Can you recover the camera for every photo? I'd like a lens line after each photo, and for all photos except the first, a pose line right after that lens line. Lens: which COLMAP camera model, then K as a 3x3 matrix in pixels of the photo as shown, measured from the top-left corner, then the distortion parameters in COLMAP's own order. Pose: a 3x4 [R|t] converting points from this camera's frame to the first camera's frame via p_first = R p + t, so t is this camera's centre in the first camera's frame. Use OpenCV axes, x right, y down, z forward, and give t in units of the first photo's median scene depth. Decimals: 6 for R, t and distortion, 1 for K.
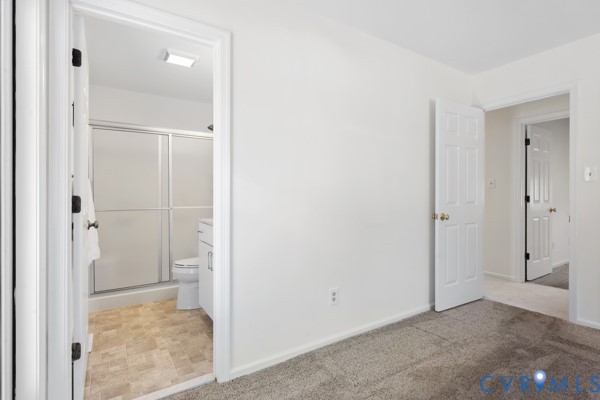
lens RADIAL K [[313.7, 0, 300.8], [0, 313.7, 200.9], [0, 0, 1]] dist [0.018438, -0.000442]
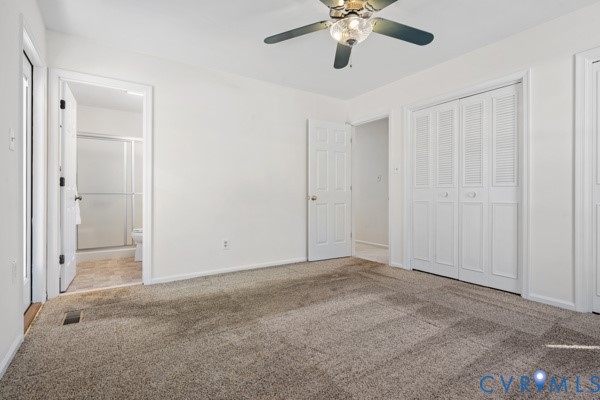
lens RADIAL K [[313.7, 0, 299.2], [0, 313.7, 200.5], [0, 0, 1]] dist [0.018438, -0.000442]
pose [[0.999996, 0.001993, 0.002201, 0.374584], [-0.001979, 0.999979, -0.006237, 0.070529], [-0.002213, 0.006233, 0.999978, -0.477245]]
